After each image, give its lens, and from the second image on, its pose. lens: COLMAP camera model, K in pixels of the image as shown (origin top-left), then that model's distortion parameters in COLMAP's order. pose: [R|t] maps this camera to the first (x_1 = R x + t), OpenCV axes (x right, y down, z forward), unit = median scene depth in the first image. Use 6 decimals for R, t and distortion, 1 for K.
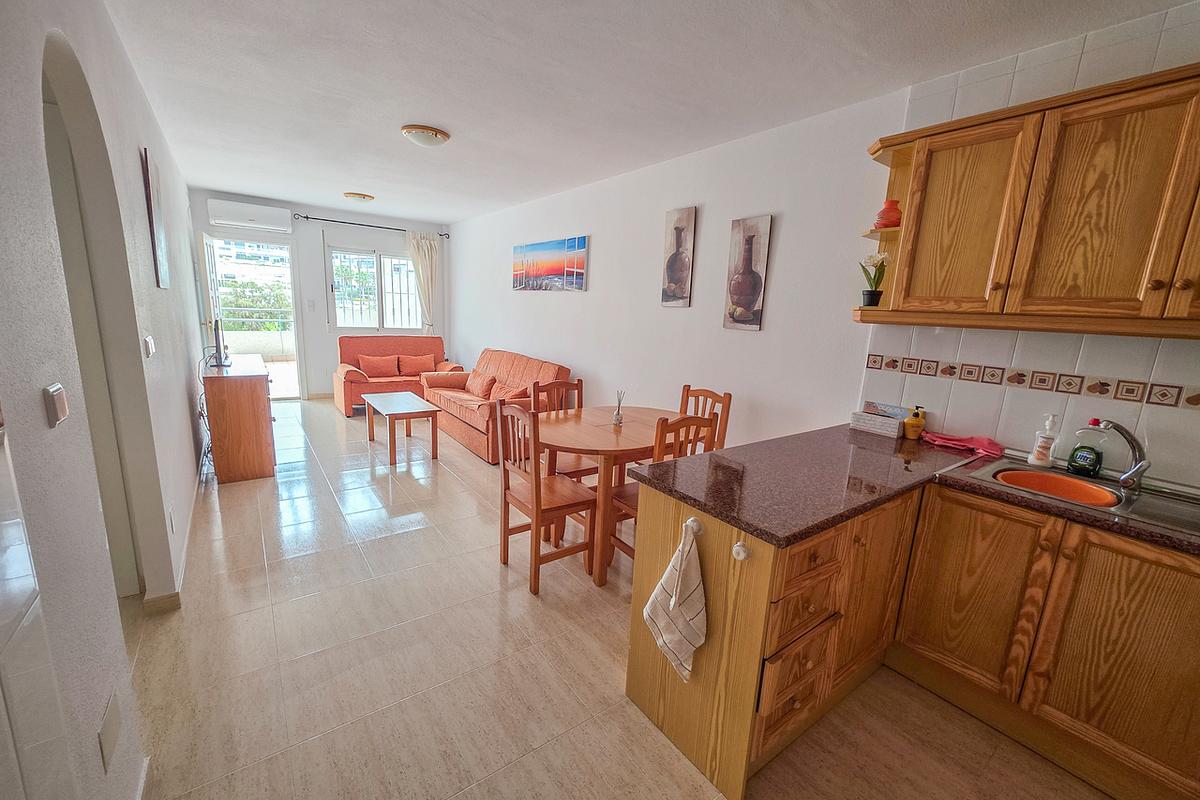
lens RADIAL K [[480.4, 0, 601.1], [0, 480.4, 407.0], [0, 0, 1]] dist [0.002239, -0.000828]
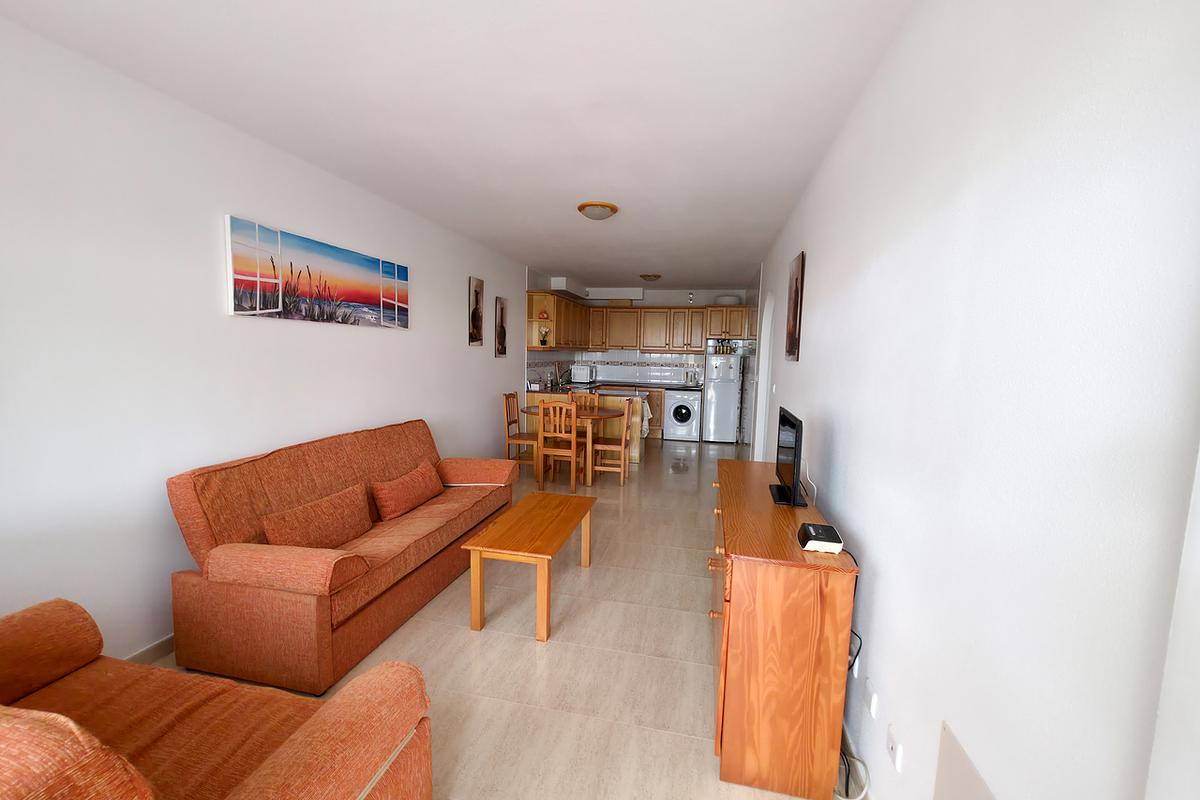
lens RADIAL K [[480.4, 0, 597.9], [0, 480.4, 400.5], [0, 0, 1]] dist [0.002239, -0.000828]
pose [[-0.647542, -0.144535, 0.748197, -1.946990], [0.096728, 0.958315, 0.268841, -0.675718], [-0.755866, 0.246457, -0.606568, 2.752144]]
